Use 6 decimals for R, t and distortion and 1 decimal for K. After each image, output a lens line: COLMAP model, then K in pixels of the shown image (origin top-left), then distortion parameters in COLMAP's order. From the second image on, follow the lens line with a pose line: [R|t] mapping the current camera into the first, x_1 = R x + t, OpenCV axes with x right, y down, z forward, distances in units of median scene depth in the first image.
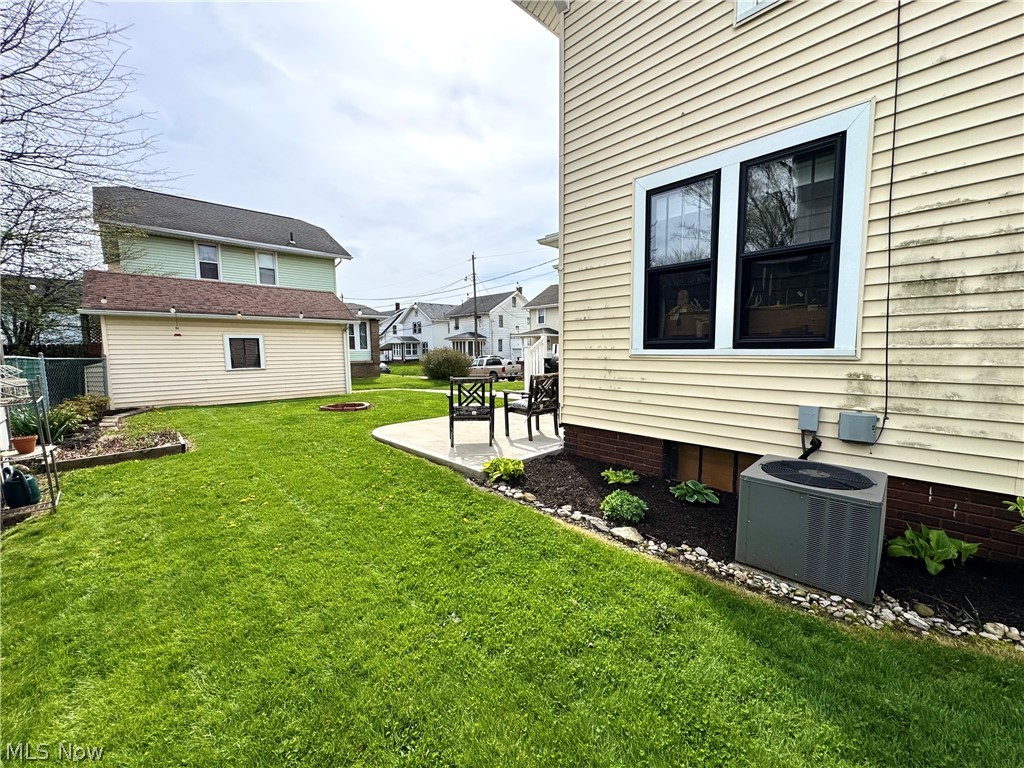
lens RADIAL K [[407.9, 0, 513.5], [0, 407.9, 383.9], [0, 0, 1]] dist [-0.002707, -0.000068]
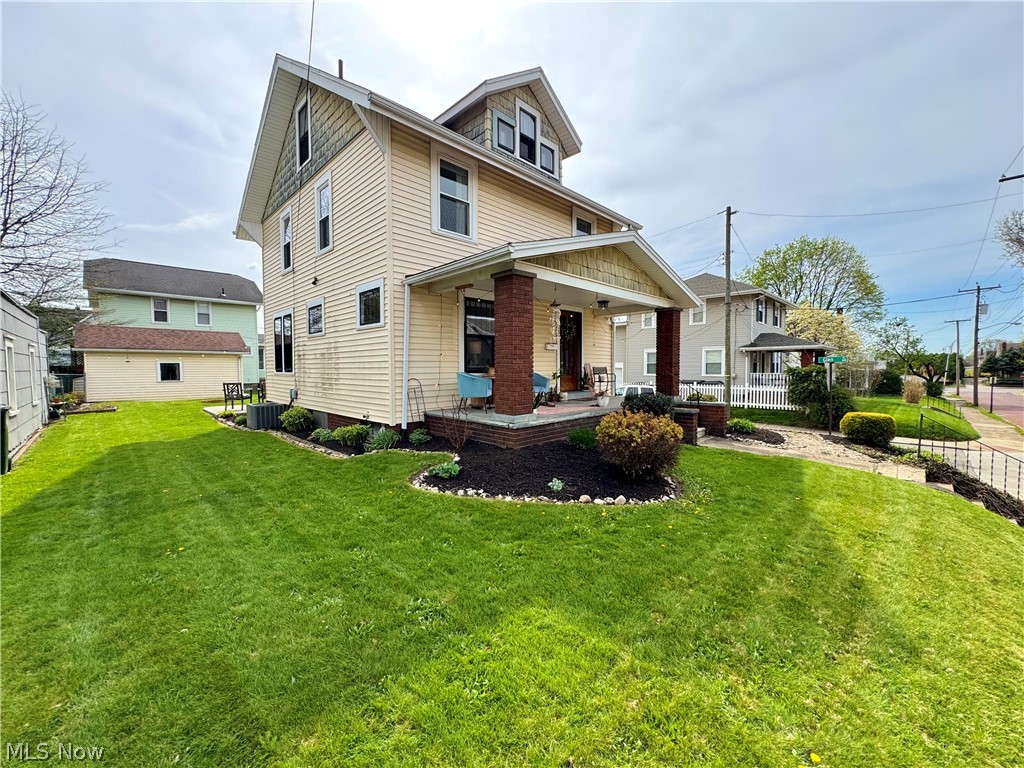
lens RADIAL K [[407.9, 0, 514.9], [0, 407.9, 384.3], [0, 0, 1]] dist [-0.002707, -0.000068]
pose [[0.999721, 0.005668, 0.022914, 0.657259], [-0.004590, 0.998892, -0.046846, 0.043200], [-0.023154, 0.046727, 0.998639, -0.644503]]
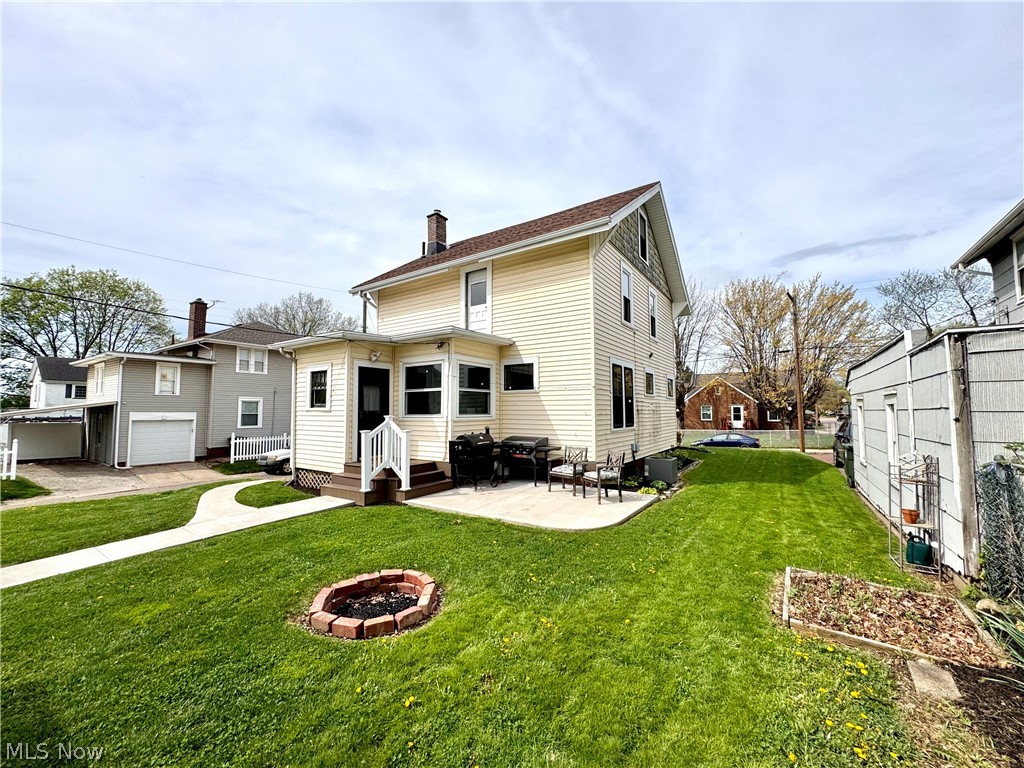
lens RADIAL K [[407.9, 0, 513.4], [0, 407.9, 386.6], [0, 0, 1]] dist [-0.002707, -0.000068]
pose [[-0.212314, 0.073070, 0.974466, -0.635740], [0.093082, 0.994178, -0.054268, -0.086462], [-0.972758, 0.079183, -0.217879, 0.707766]]
